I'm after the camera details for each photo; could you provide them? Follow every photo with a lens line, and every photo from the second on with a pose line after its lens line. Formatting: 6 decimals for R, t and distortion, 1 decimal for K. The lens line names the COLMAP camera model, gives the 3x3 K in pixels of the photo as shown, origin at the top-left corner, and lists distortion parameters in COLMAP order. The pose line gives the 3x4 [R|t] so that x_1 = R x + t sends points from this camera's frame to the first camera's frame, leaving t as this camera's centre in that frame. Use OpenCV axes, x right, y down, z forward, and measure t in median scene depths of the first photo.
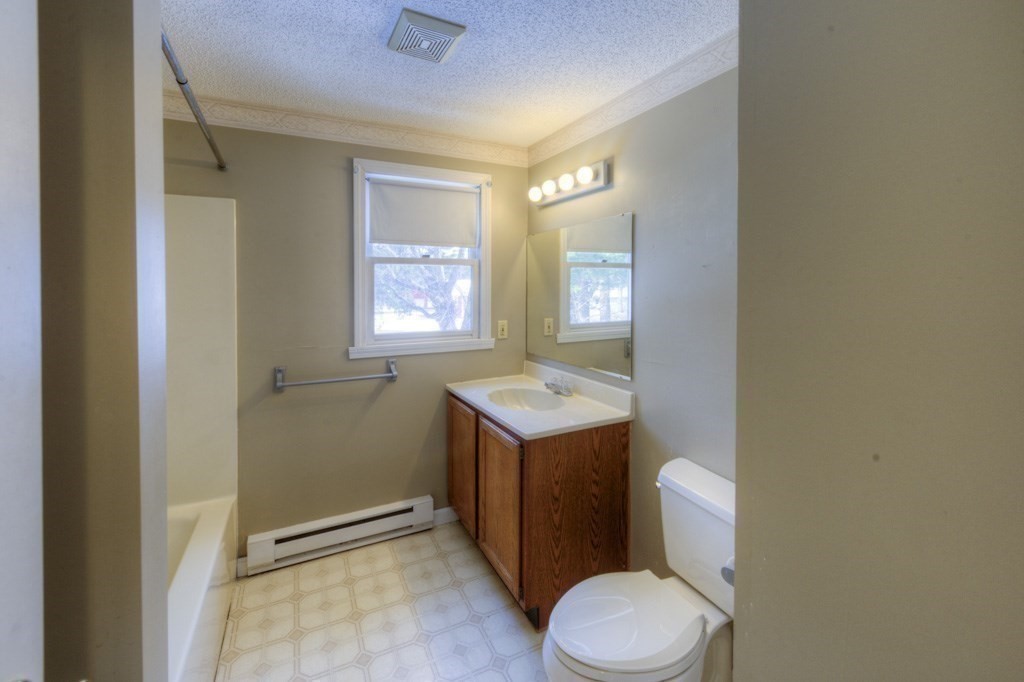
lens RADIAL K [[424.8, 0, 501.1], [0, 424.8, 324.7], [0, 0, 1]] dist [0.003359, -0.000022]
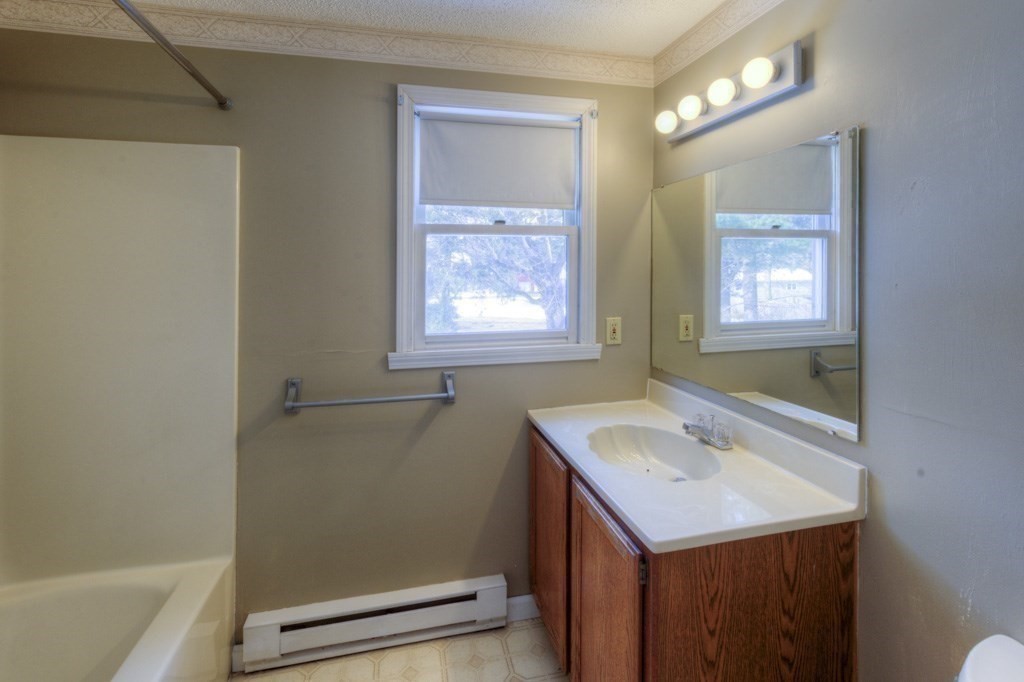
lens RADIAL K [[488.0, 0, 516.2], [0, 488.0, 282.2], [0, 0, 1]] dist [0.002618, -0.000019]
pose [[0.978771, 0.004984, -0.204898, 0.011542], [-0.017506, 0.998084, -0.059346, -0.019260], [0.204210, 0.061673, 0.976983, 0.255169]]
